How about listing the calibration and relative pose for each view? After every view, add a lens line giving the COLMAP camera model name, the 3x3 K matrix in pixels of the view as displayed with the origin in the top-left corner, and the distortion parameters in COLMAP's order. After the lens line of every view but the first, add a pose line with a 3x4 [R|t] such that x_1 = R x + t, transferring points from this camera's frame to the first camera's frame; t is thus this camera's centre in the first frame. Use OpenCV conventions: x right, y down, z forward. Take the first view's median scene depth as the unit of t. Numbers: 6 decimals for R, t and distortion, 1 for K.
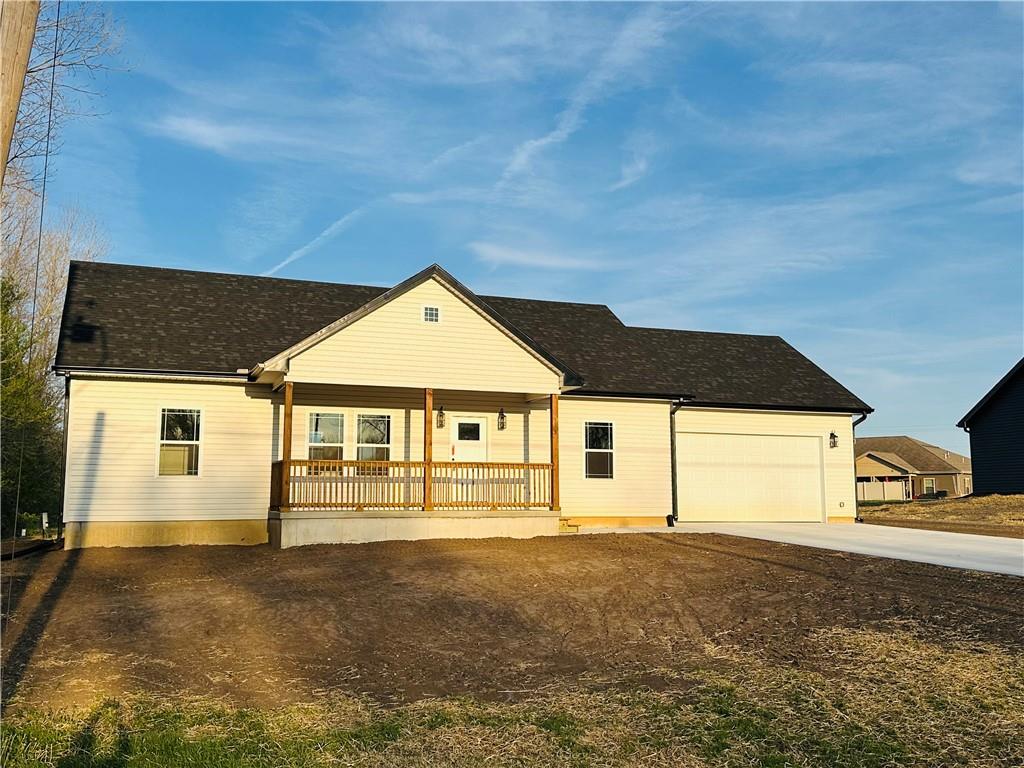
lens RADIAL K [[1027.5, 0, 484.8], [0, 1027.5, 385.5], [0, 0, 1]] dist [0.086783, 0.000000]
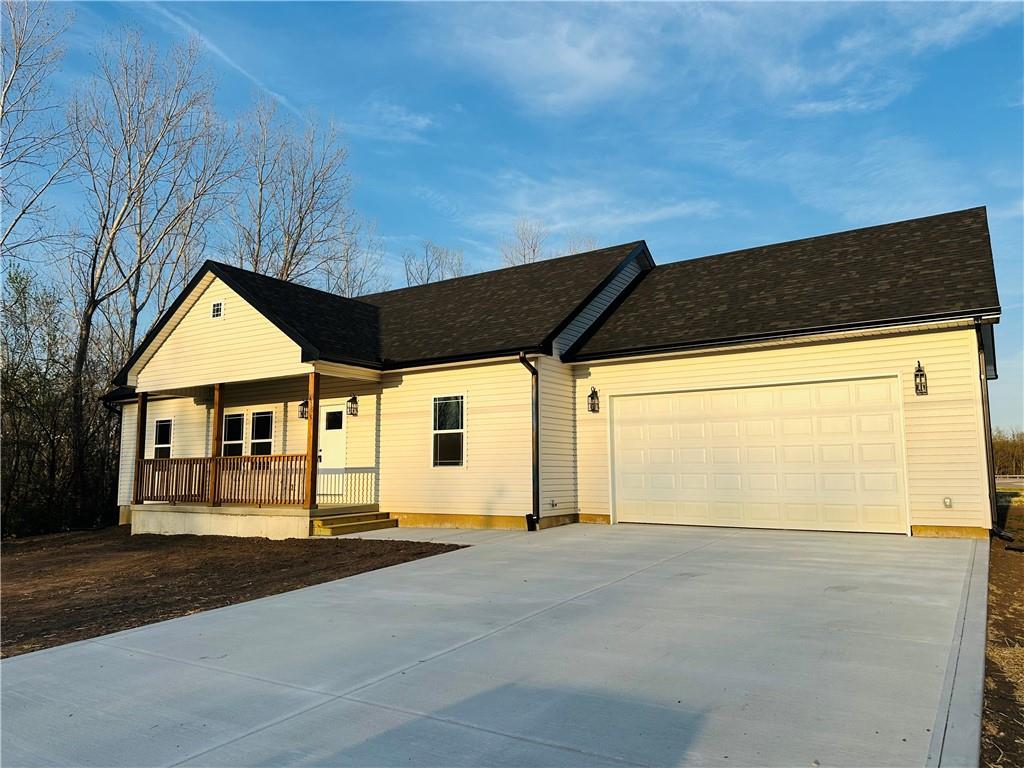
lens RADIAL K [[716.5, 0, 504.3], [0, 716.5, 390.2], [0, 0, 1]] dist [0.032767, -0.010468]
pose [[0.583766, -0.093625, -0.806506, 0.625465], [0.105474, 0.993657, -0.039006, 0.061015], [0.805042, -0.062295, 0.589938, 0.749899]]
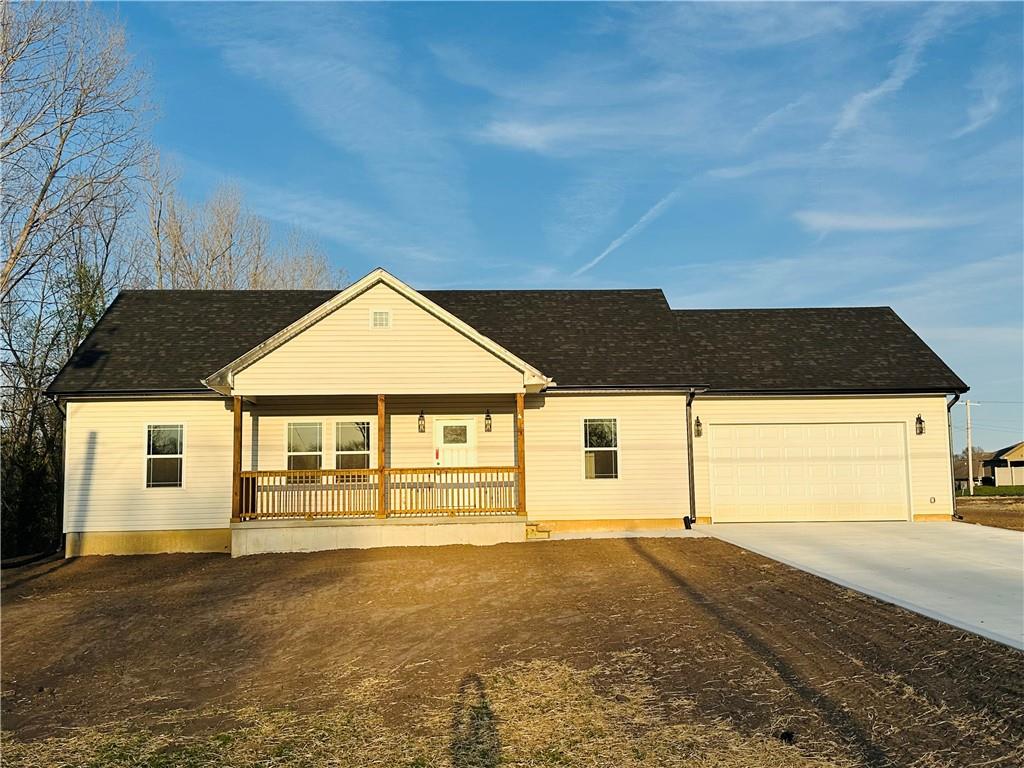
lens RADIAL K [[1027.5, 0, 489.6], [0, 1027.5, 401.0], [0, 0, 1]] dist [0.086783, 0.000000]
pose [[0.951428, -0.044590, -0.304624, 0.319613], [0.053138, 0.998390, 0.019822, -0.004748], [0.303250, -0.035046, 0.952266, 0.084362]]
